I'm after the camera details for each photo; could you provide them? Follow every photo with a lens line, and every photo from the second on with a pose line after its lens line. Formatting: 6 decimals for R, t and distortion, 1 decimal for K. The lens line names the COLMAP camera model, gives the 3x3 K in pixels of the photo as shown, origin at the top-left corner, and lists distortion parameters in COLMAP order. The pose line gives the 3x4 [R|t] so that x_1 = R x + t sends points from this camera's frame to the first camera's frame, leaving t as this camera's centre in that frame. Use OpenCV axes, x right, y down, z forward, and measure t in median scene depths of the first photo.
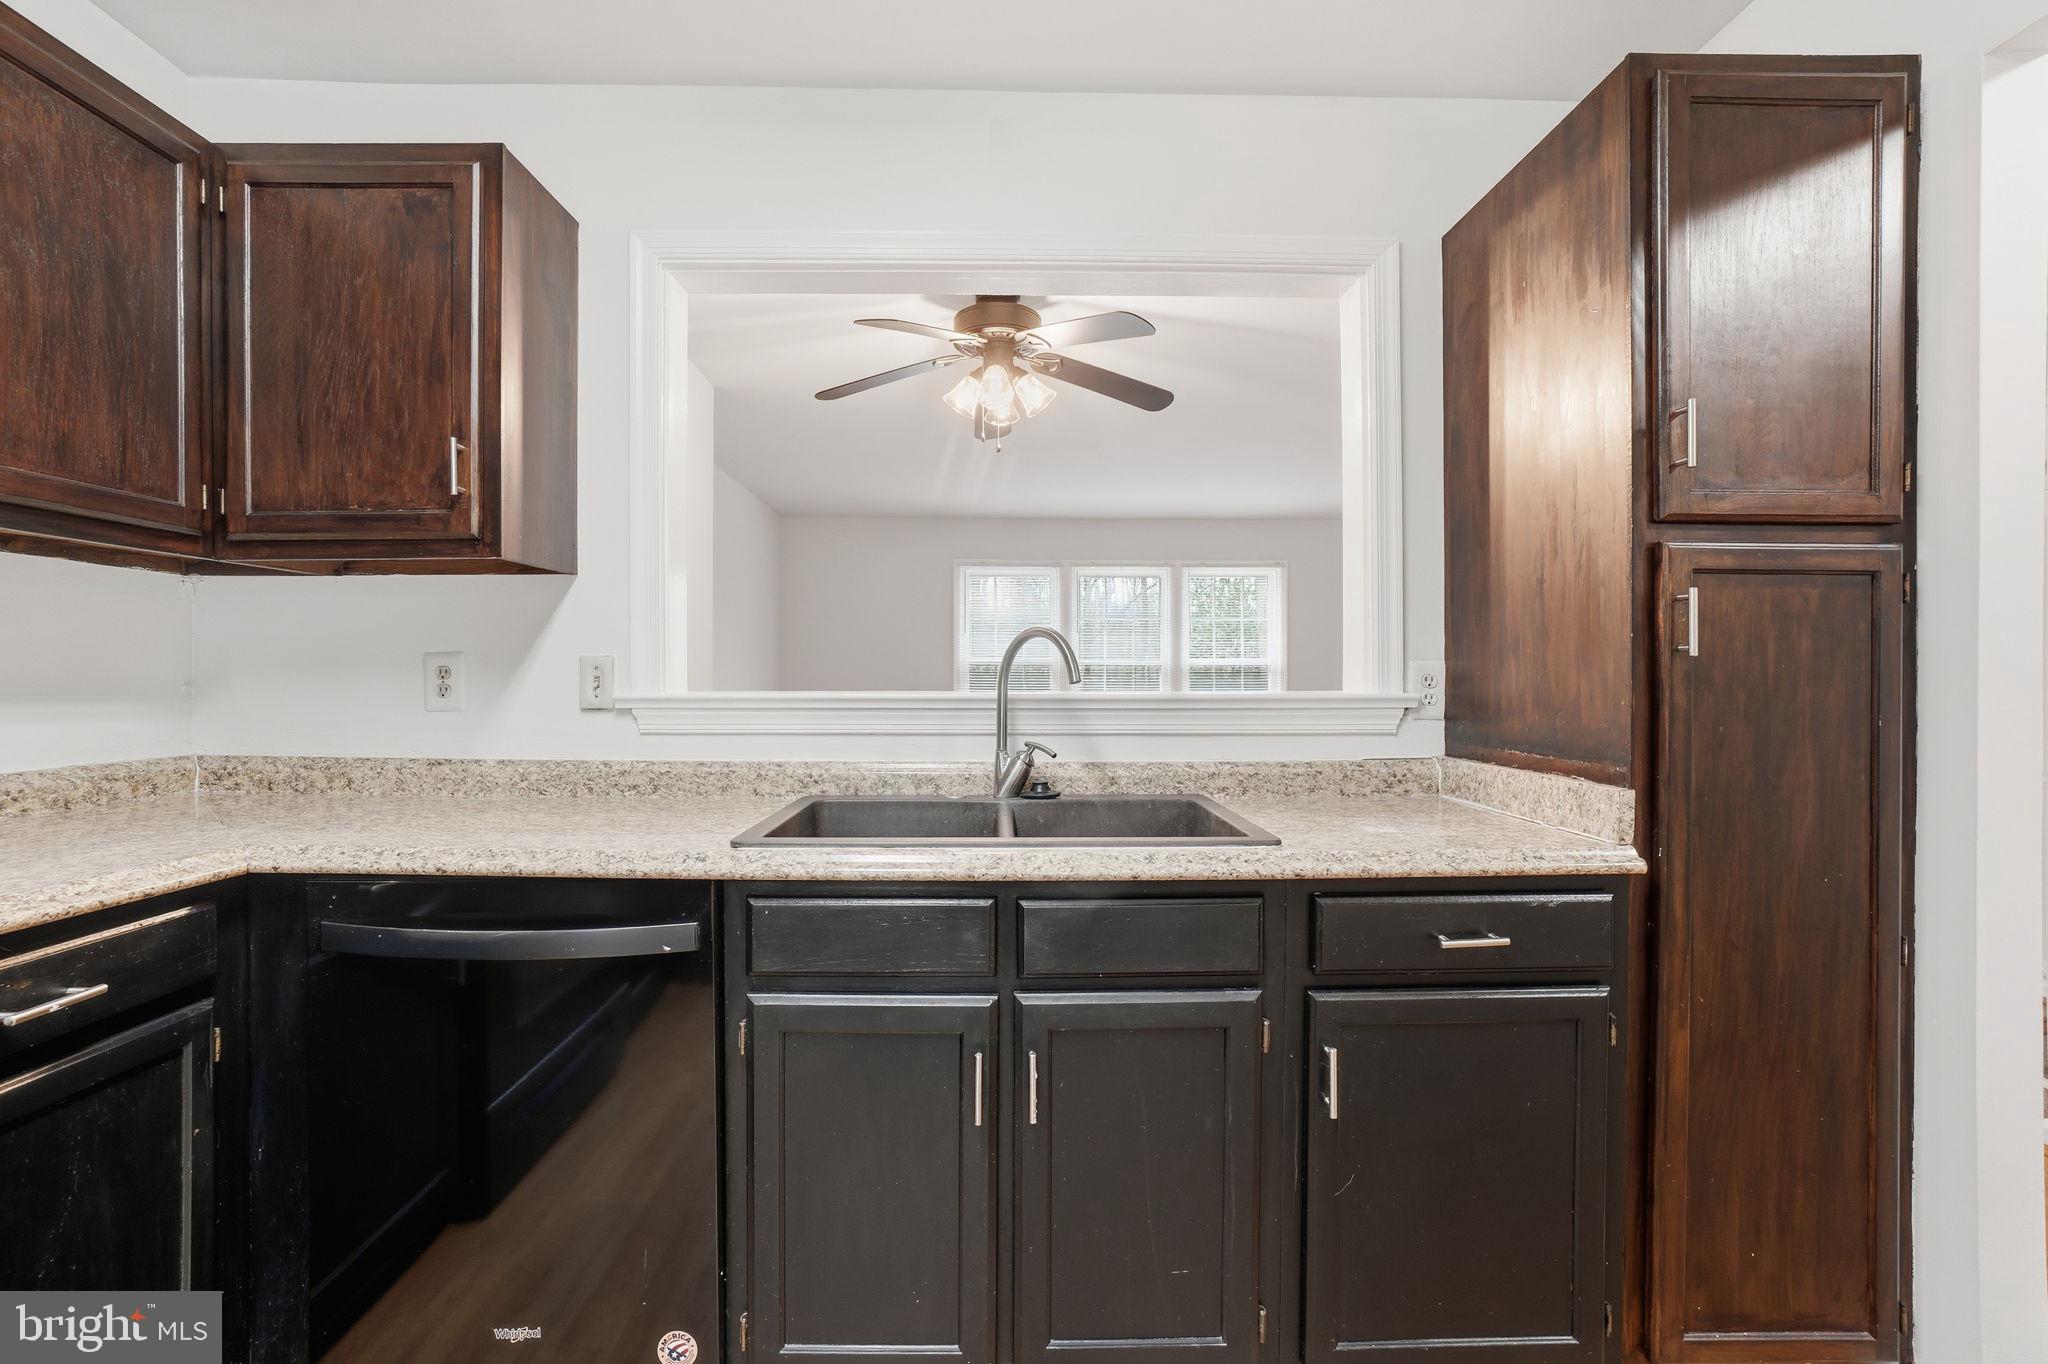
lens RADIAL K [[929.2, 0, 1021.2], [0, 929.2, 673.5], [0, 0, 1]] dist [-0.052376, 0.021022]
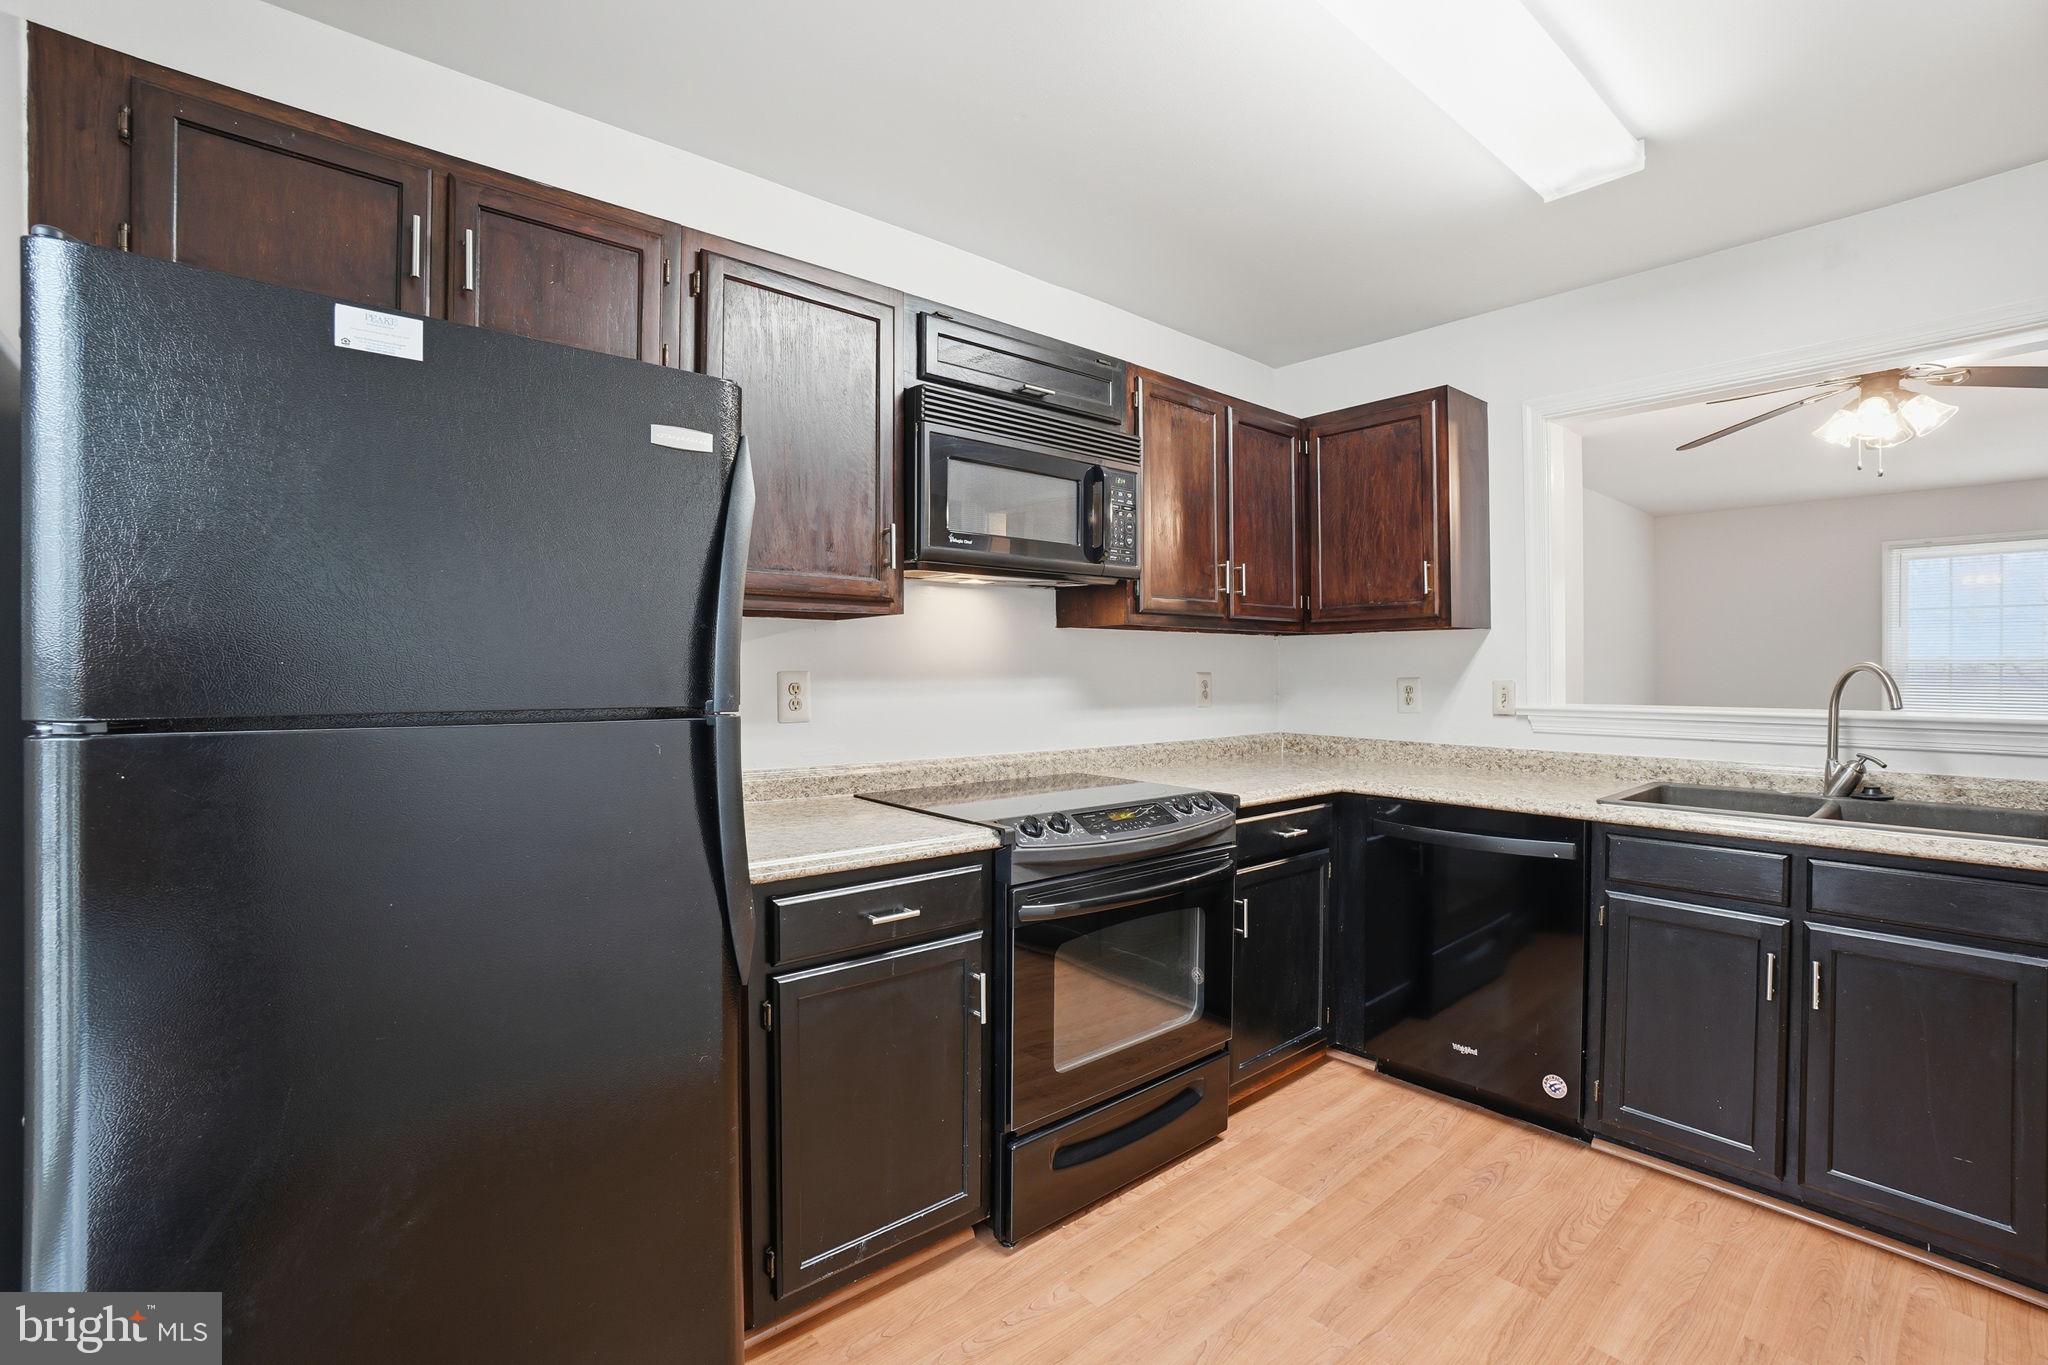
lens RADIAL K [[946.5, 0, 1023.3], [0, 946.5, 676.1], [0, 0, 1]] dist [-0.060202, 0.023753]
pose [[0.650731, 0.006106, -0.759284, 0.248166], [0.004972, 0.999912, 0.012303, -0.060373], [0.759292, -0.011781, 0.650643, -0.770006]]
